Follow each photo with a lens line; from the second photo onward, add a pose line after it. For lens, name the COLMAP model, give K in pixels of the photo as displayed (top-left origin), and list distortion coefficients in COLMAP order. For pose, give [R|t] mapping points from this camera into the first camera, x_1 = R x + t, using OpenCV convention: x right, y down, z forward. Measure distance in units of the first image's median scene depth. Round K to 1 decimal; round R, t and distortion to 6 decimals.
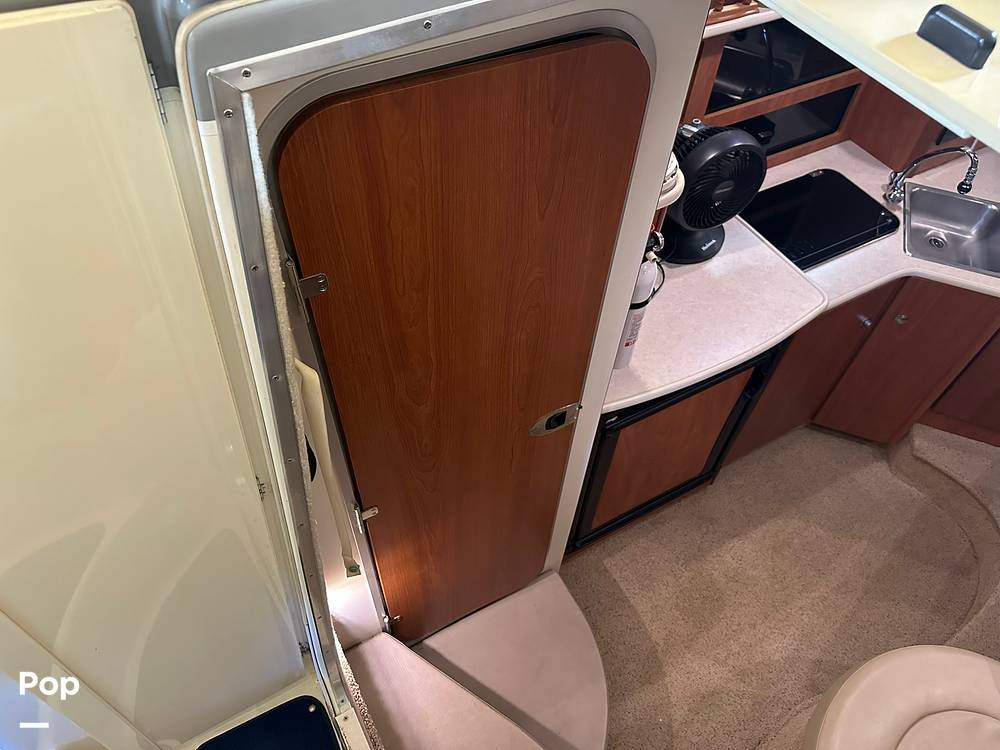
lens RADIAL K [[697.6, 0, 500.0], [0, 697.6, 375.0], [0, 0, 1]] dist [0.047957, -0.088783]
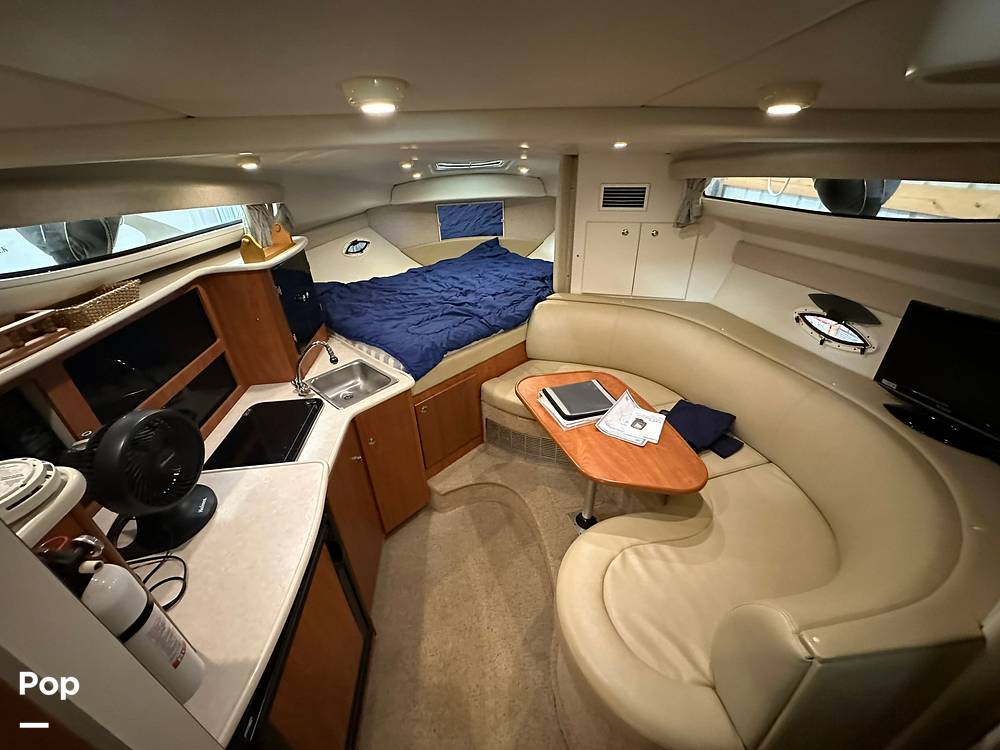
lens RADIAL K [[402.4, 0, 500.0], [0, 402.4, 375.0], [0, 0, 1]] dist [-0.001656, 0.000040]
pose [[0.392228, -0.502419, 0.770540, 0.085561], [0.755257, 0.654080, 0.042034, -0.001964], [-0.525114, 0.565469, 0.636004, 0.219518]]
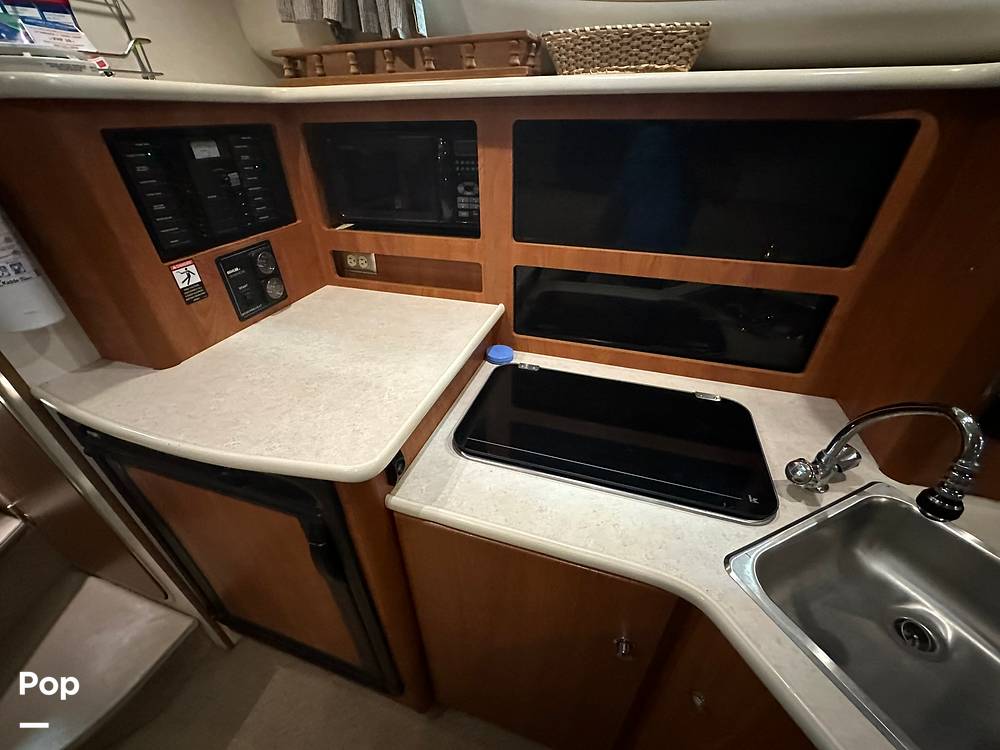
lens RADIAL K [[402.4, 0, 500.0], [0, 402.4, 375.0], [0, 0, 1]] dist [-0.001656, 0.000040]
pose [[0.680965, 0.362950, -0.636046, 0.557186], [-0.558885, 0.818815, -0.131110, -0.144460], [0.473217, 0.444758, 0.760431, 0.611192]]
